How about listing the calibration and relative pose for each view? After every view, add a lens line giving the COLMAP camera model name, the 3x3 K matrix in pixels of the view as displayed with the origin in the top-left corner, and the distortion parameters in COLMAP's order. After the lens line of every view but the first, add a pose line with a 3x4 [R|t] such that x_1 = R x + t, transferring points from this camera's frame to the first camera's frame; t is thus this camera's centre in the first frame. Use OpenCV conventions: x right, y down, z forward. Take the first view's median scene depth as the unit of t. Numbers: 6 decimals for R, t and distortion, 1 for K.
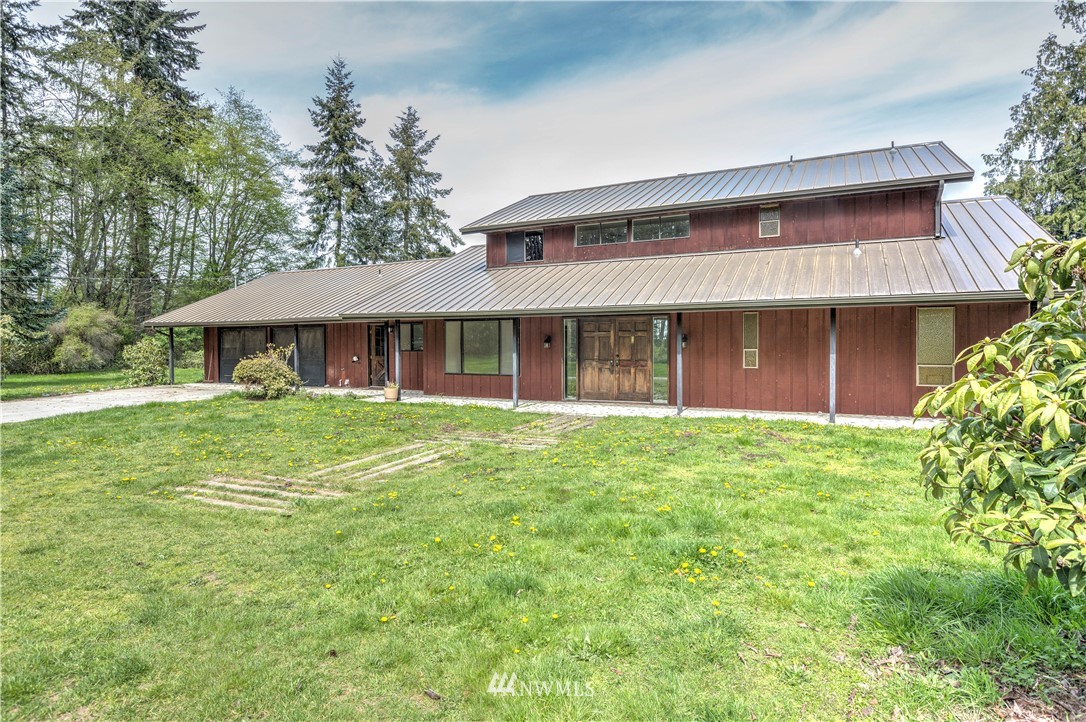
lens RADIAL K [[607.9, 0, 540.5], [0, 607.9, 354.7], [0, 0, 1]] dist [-0.001236, 0.000029]
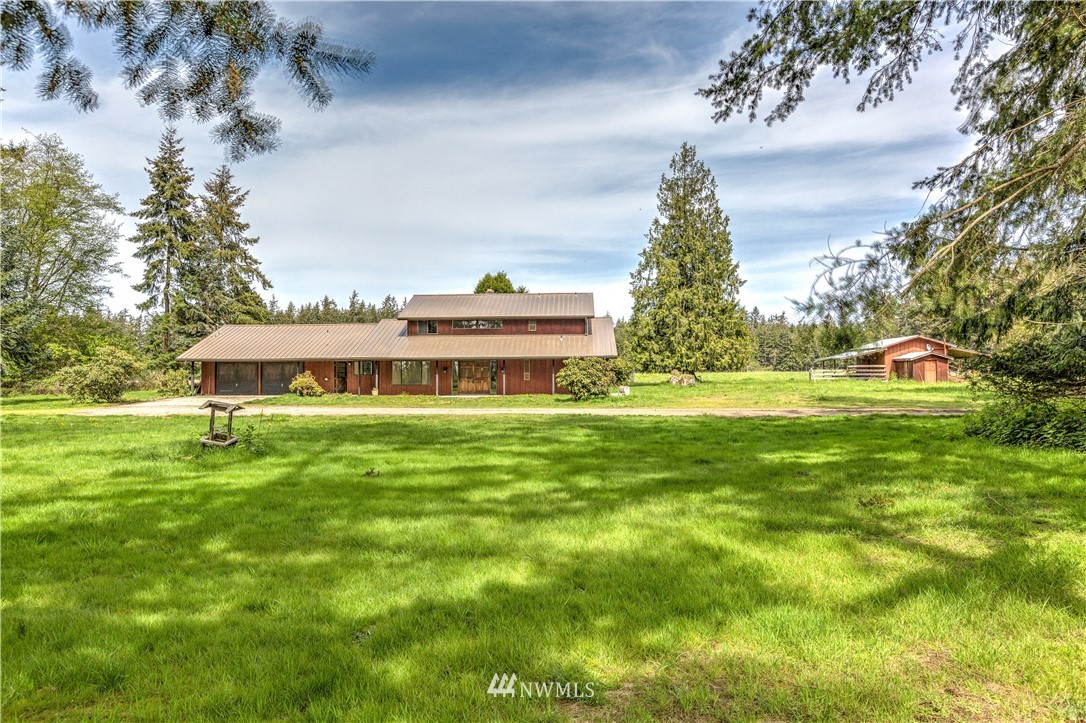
lens RADIAL K [[720.3, 0, 543.6], [0, 720.3, 364.0], [0, 0, 1]] dist [-0.000379, -0.000058]
pose [[0.918292, 0.002834, 0.395893, -0.447591], [0.010788, 0.999424, -0.032177, 0.029633], [-0.395756, 0.033819, 0.917733, -1.033515]]
